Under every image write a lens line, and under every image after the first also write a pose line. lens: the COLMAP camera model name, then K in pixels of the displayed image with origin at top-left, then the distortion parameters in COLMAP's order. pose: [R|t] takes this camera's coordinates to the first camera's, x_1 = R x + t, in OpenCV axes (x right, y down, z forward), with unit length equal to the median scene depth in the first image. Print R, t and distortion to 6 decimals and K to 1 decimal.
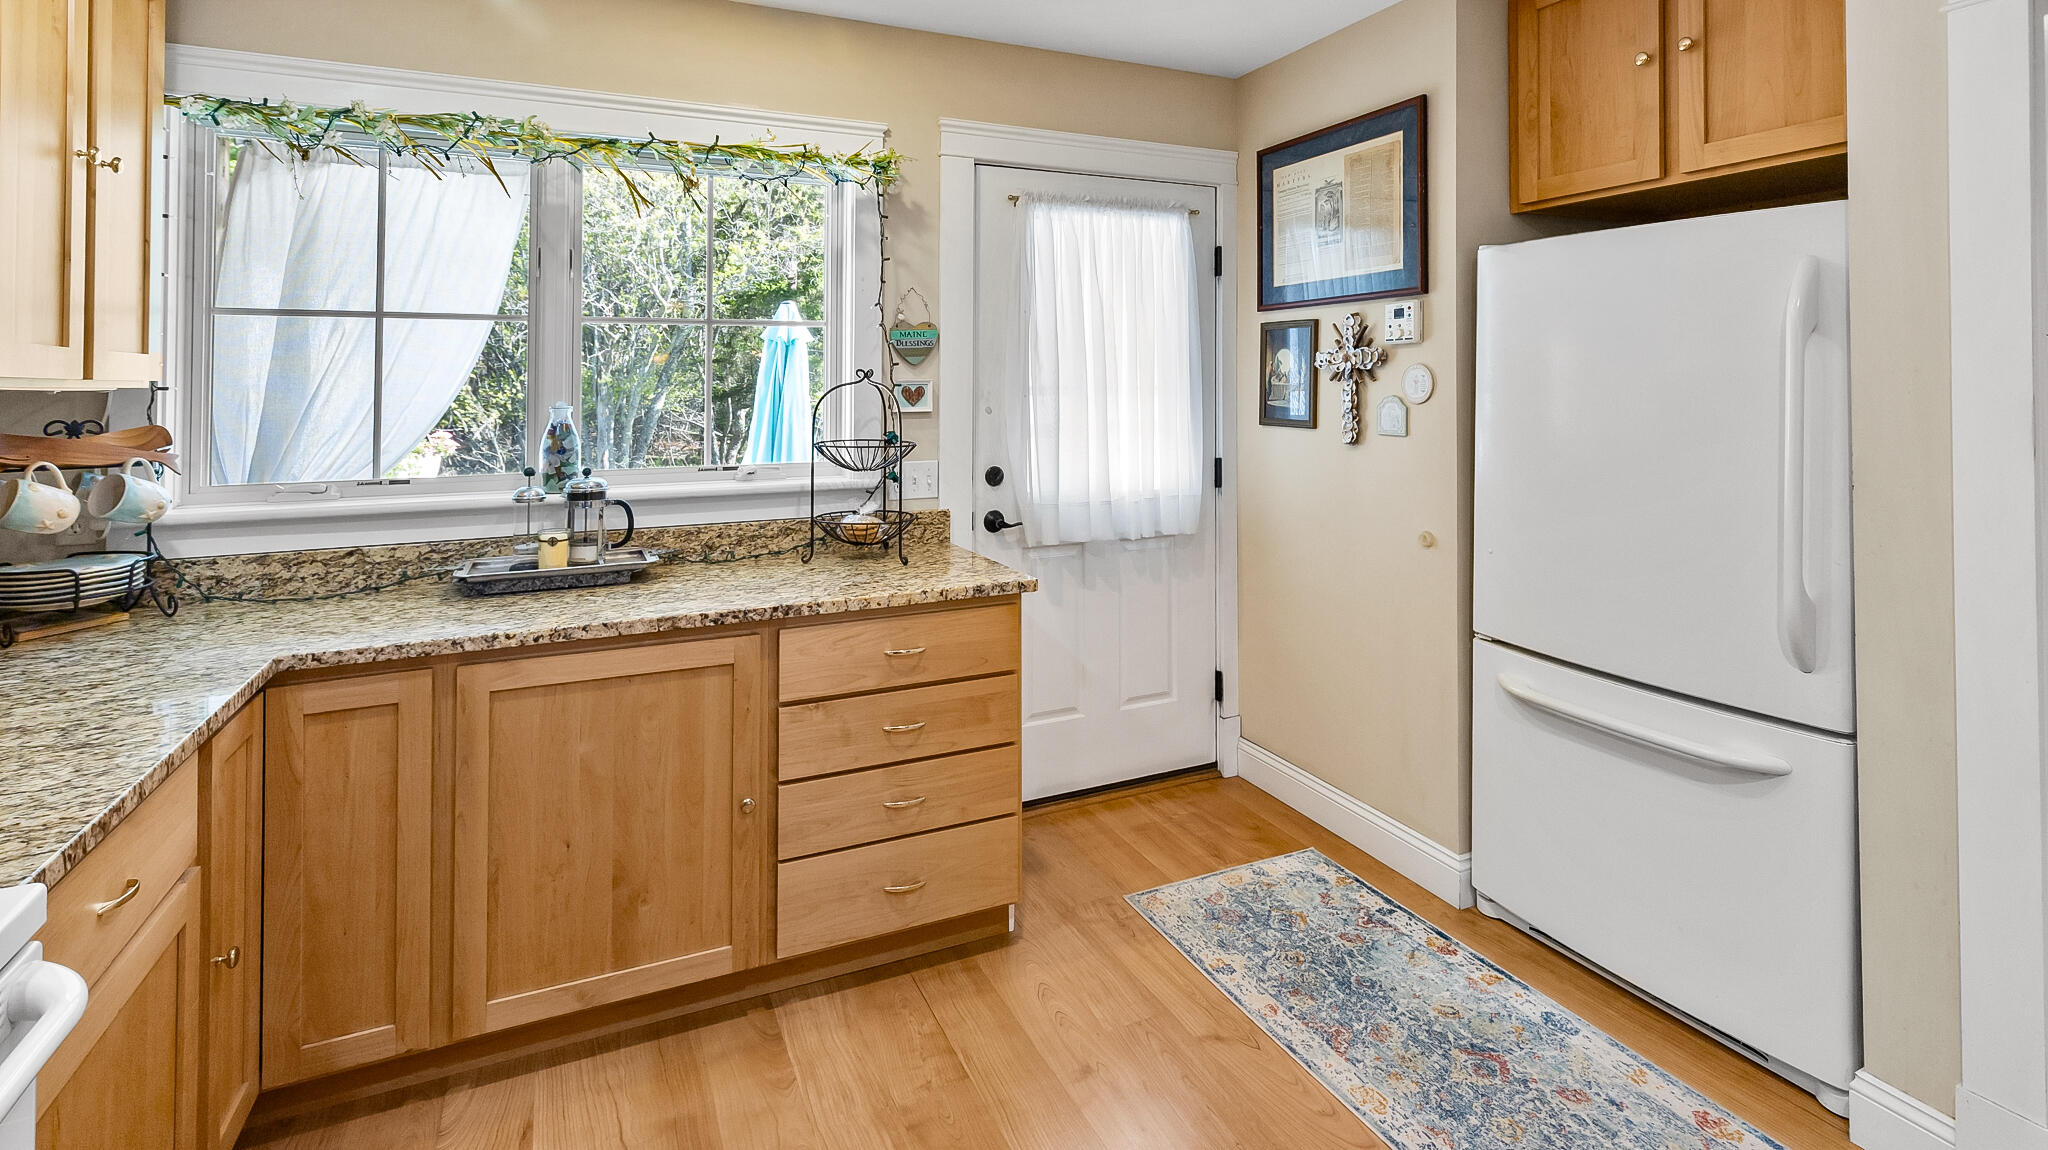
lens RADIAL K [[992.0, 0, 1031.1], [0, 992.0, 369.6], [0, 0, 1]] dist [0.006179, 0.000429]
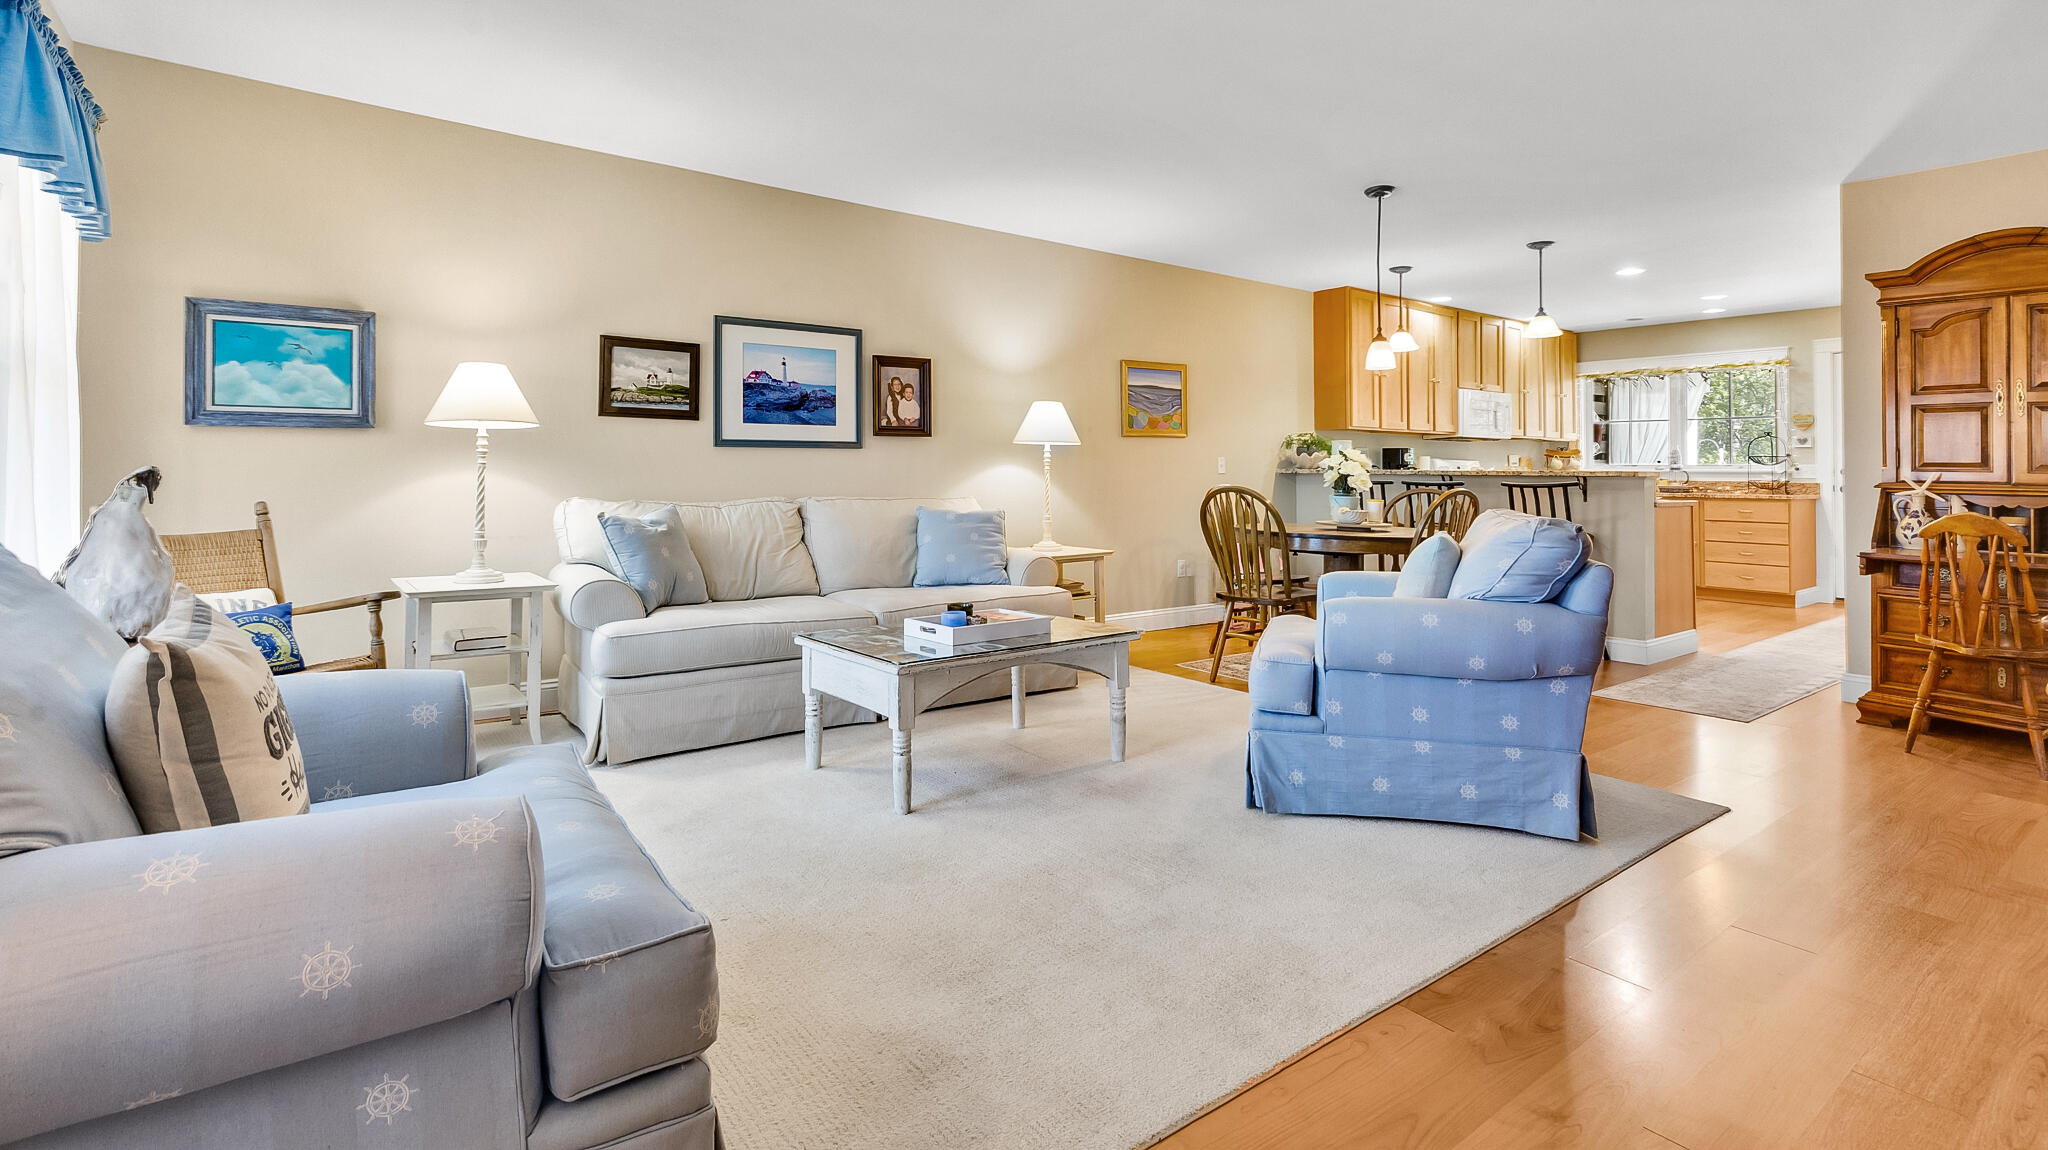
lens RADIAL K [[966.4, 0, 1019.9], [0, 966.4, 457.6], [0, 0, 1]] dist [0.002321, 0.000537]
pose [[0.207210, -0.002319, -0.978294, 2.647312], [0.006127, 0.999981, -0.001072, 0.077674], [0.978277, -0.005771, 0.207221, -2.183565]]
